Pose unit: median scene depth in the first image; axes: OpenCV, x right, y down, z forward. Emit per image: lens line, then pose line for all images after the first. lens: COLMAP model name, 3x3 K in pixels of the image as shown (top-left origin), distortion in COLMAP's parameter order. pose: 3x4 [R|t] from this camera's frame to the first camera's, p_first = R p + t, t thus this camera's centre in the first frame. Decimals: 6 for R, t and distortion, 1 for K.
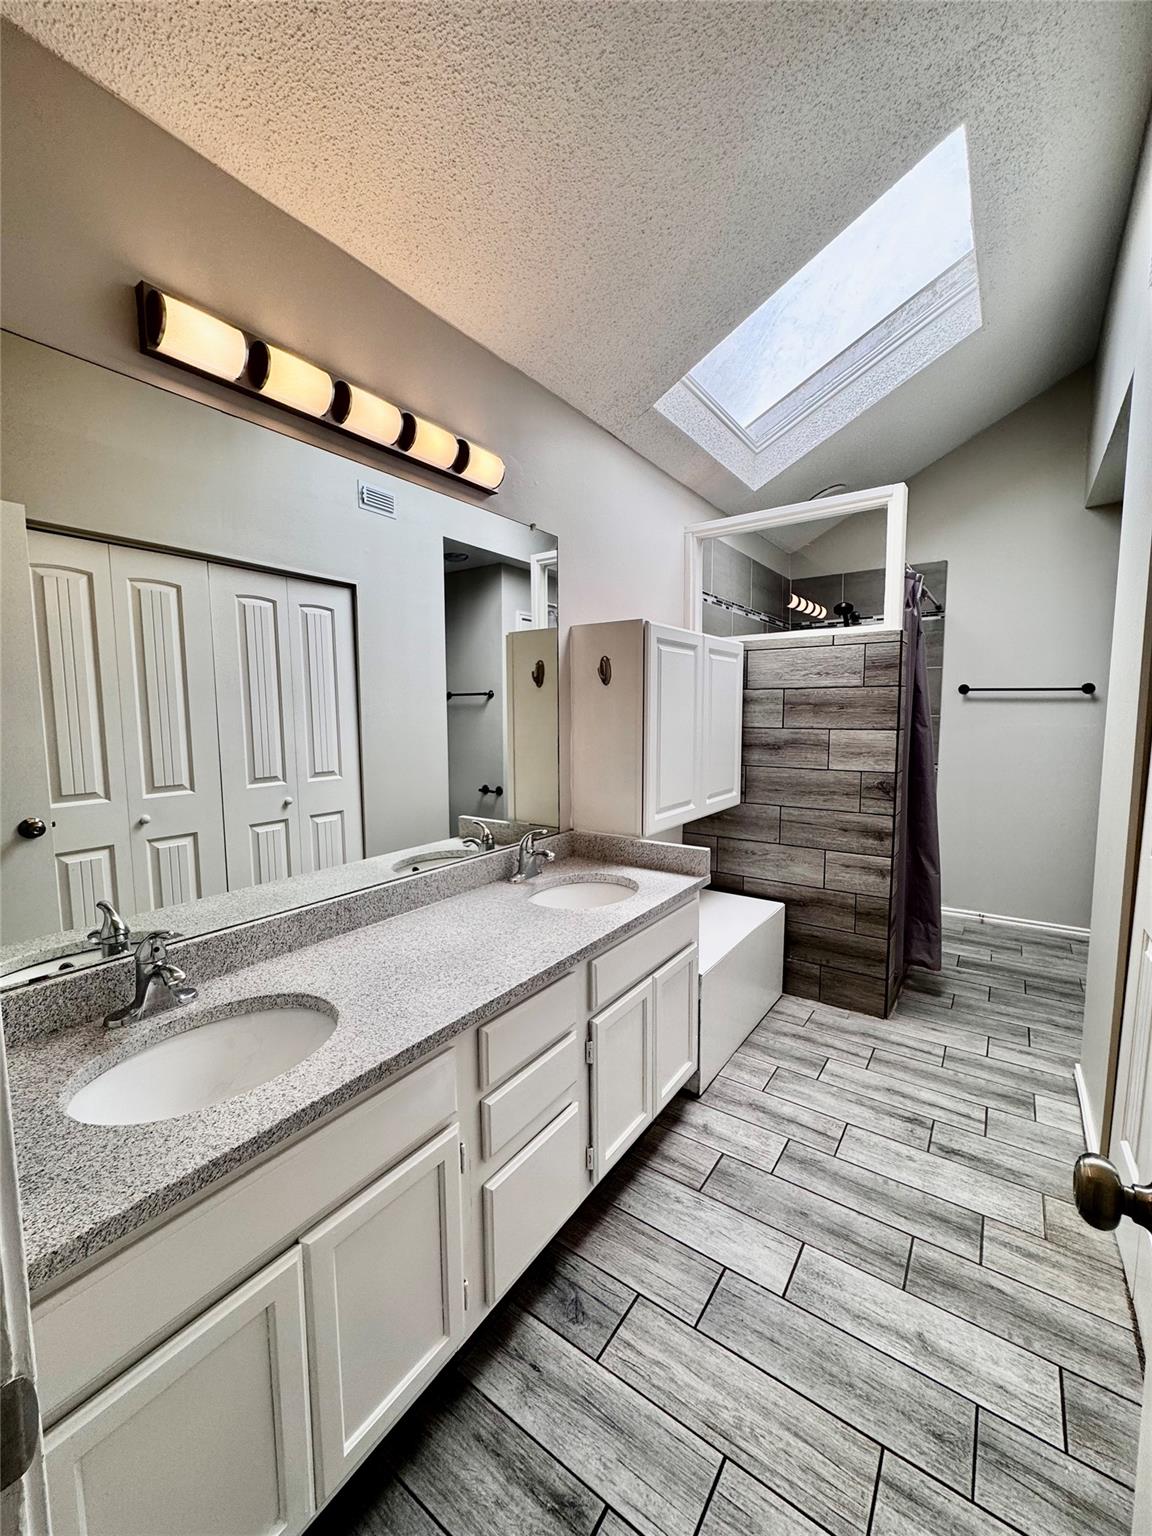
lens RADIAL K [[608.3, 0, 579.3], [0, 608.3, 770.3], [0, 0, 1]] dist [-0.002213, 0.000522]
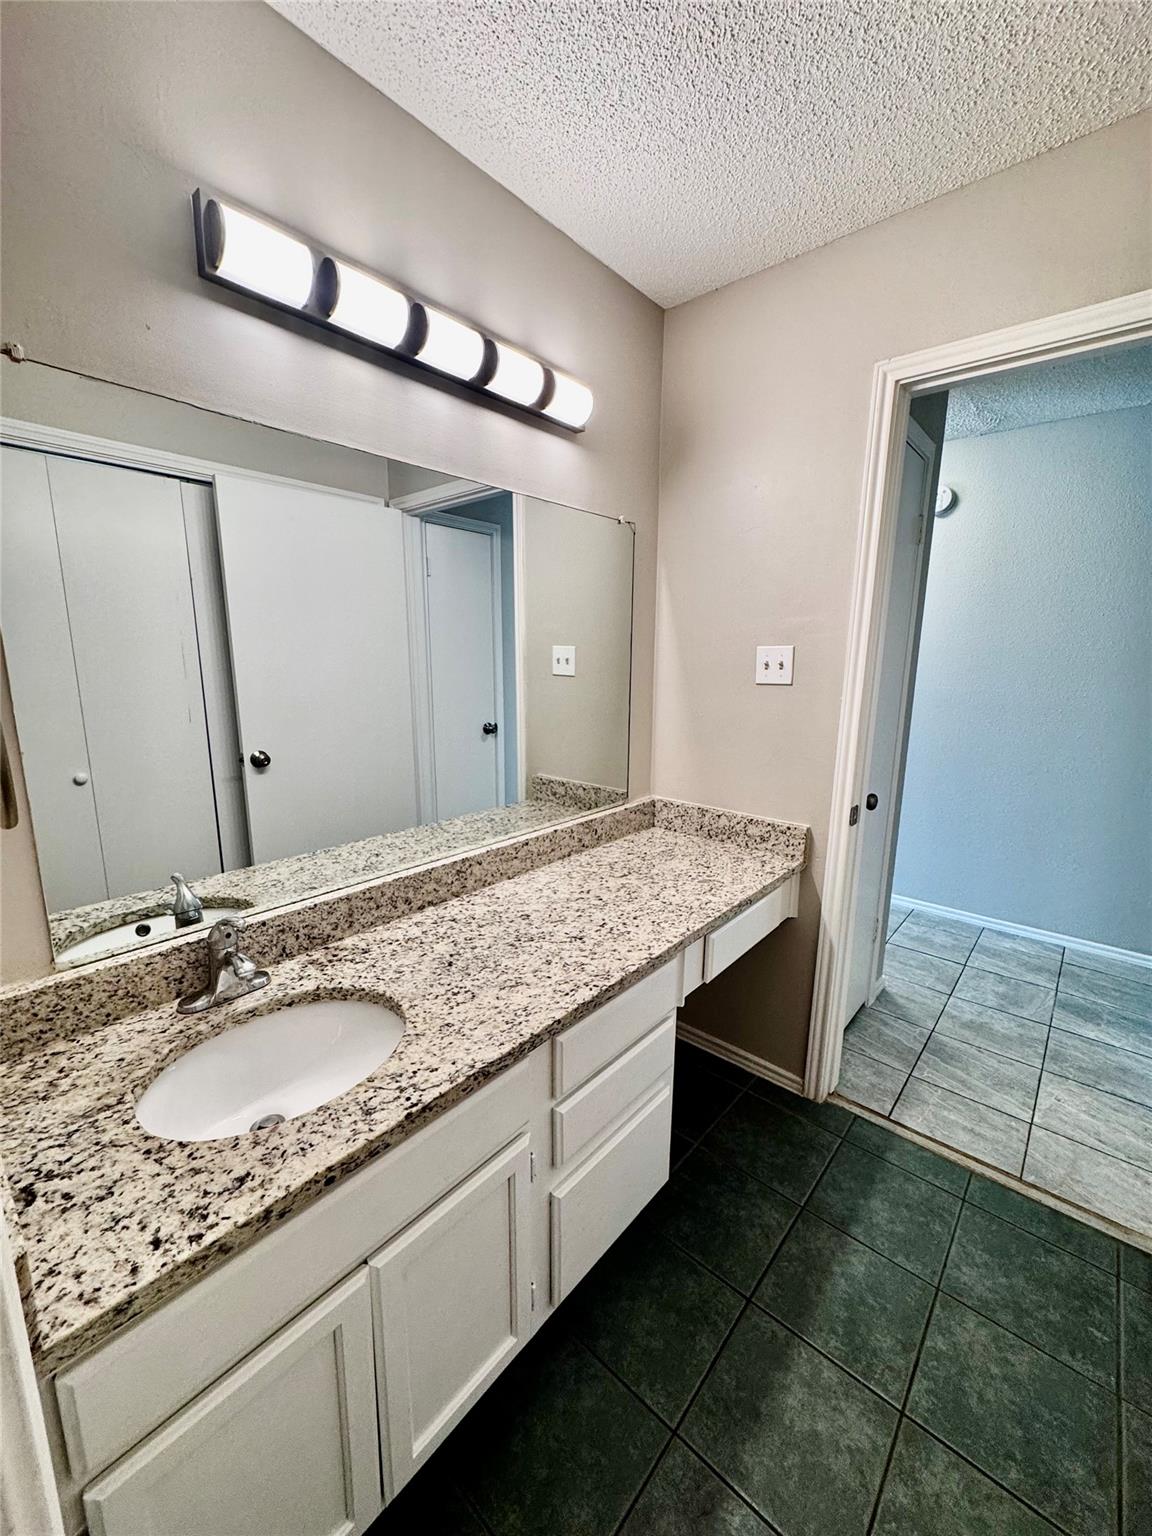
lens RADIAL K [[608.3, 0, 575.4], [0, 608.3, 771.3], [0, 0, 1]] dist [-0.002213, 0.000522]
pose [[0.993276, 0.043209, -0.107407, -0.047539], [-0.033081, 0.994990, 0.094347, -0.070247], [0.110945, -0.090160, 0.989728, 0.114924]]
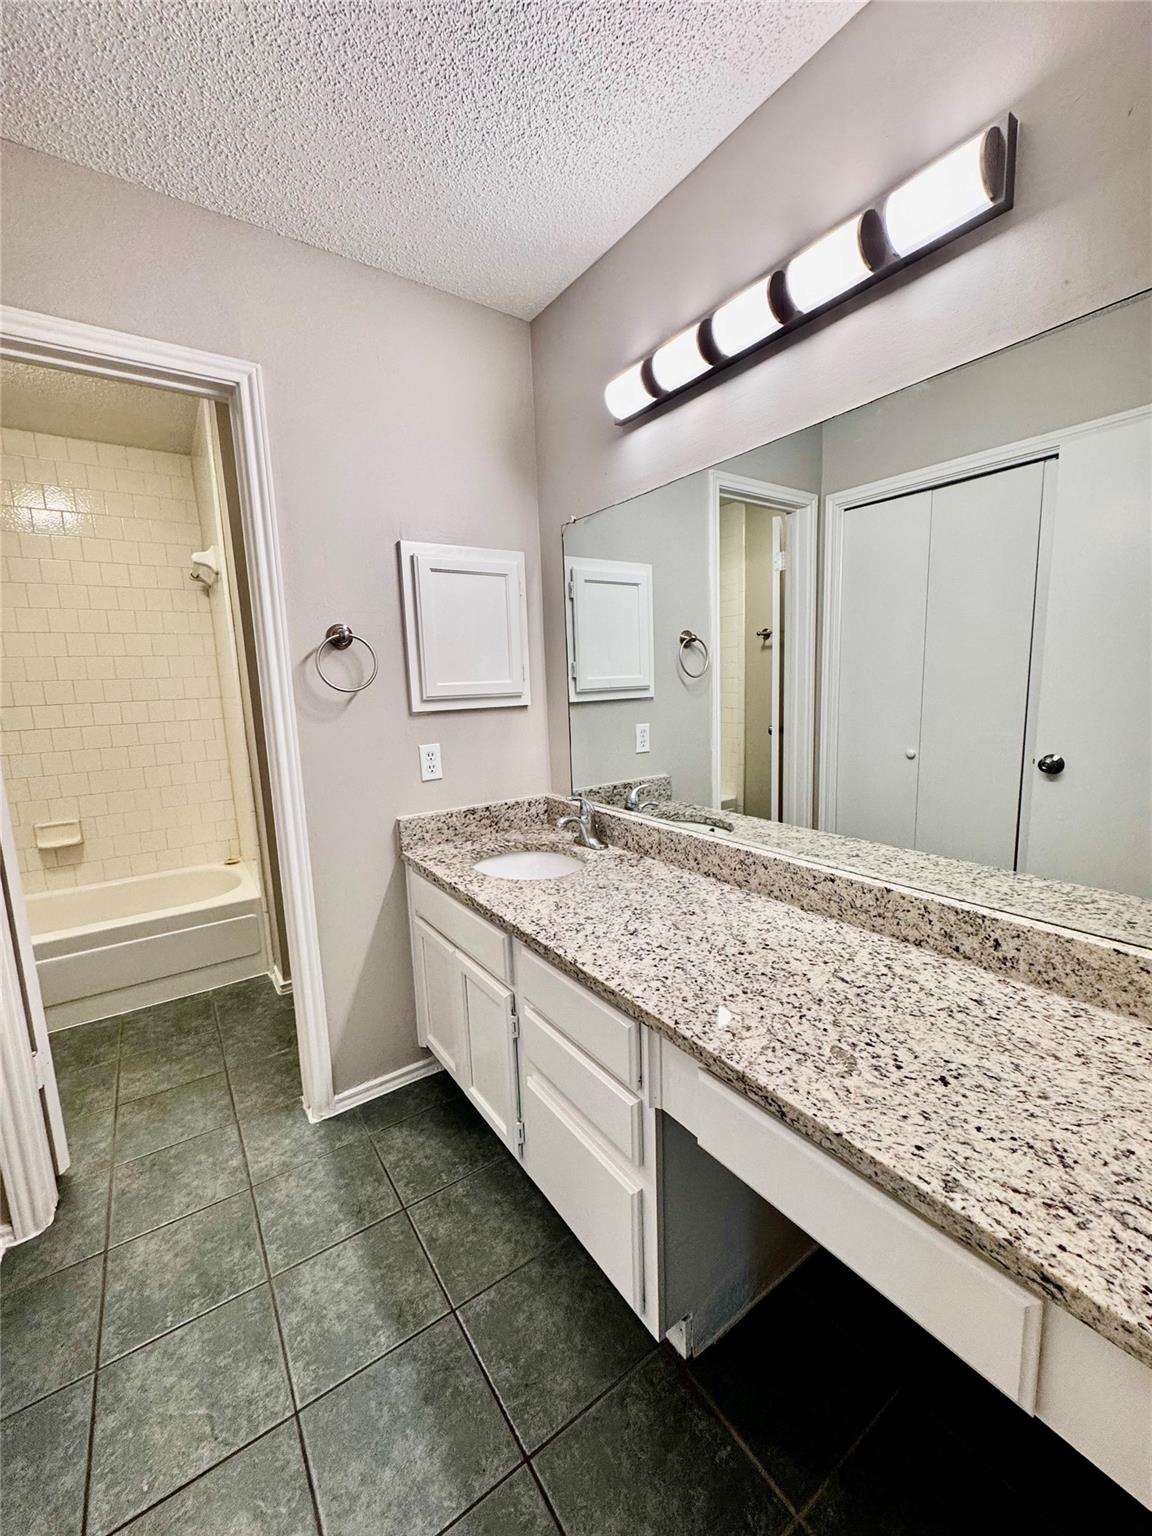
lens RADIAL K [[608.3, 0, 577.6], [0, 608.3, 762.8], [0, 0, 1]] dist [-0.002213, 0.000522]
pose [[-0.348946, 0.156775, -0.923936, 0.818907], [-0.054411, 0.980855, 0.186983, -0.143012], [0.935562, 0.115520, -0.333735, 1.429382]]
